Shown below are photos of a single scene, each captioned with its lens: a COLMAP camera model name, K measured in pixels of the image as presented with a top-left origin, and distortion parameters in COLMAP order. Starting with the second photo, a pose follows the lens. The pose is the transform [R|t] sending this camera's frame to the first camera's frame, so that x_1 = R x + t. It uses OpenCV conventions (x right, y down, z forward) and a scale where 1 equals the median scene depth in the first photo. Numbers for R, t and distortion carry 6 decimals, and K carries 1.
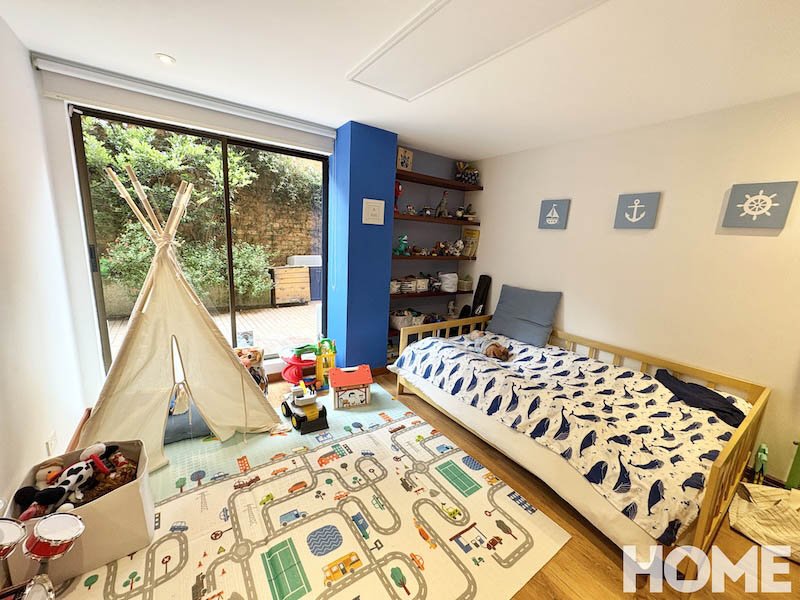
lens RADIAL K [[315.3, 0, 395.9], [0, 315.3, 299.6], [0, 0, 1]] dist [0.001240, -0.000420]
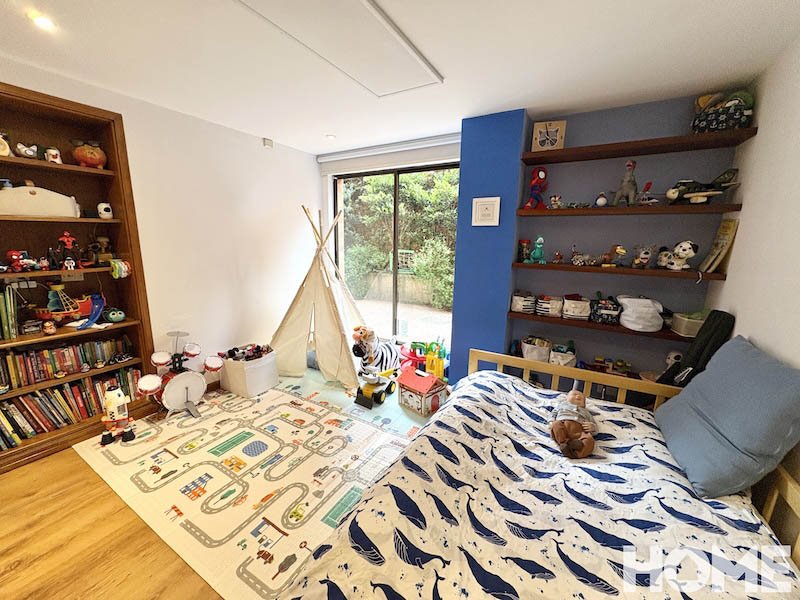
lens RADIAL K [[315.3, 0, 398.0], [0, 315.3, 297.1], [0, 0, 1]] dist [0.001240, -0.000420]
pose [[0.423071, 0.120491, -0.898050, 0.719697], [-0.172500, 0.983703, 0.050718, -0.055110], [0.889525, 0.133456, 0.436961, 0.496503]]
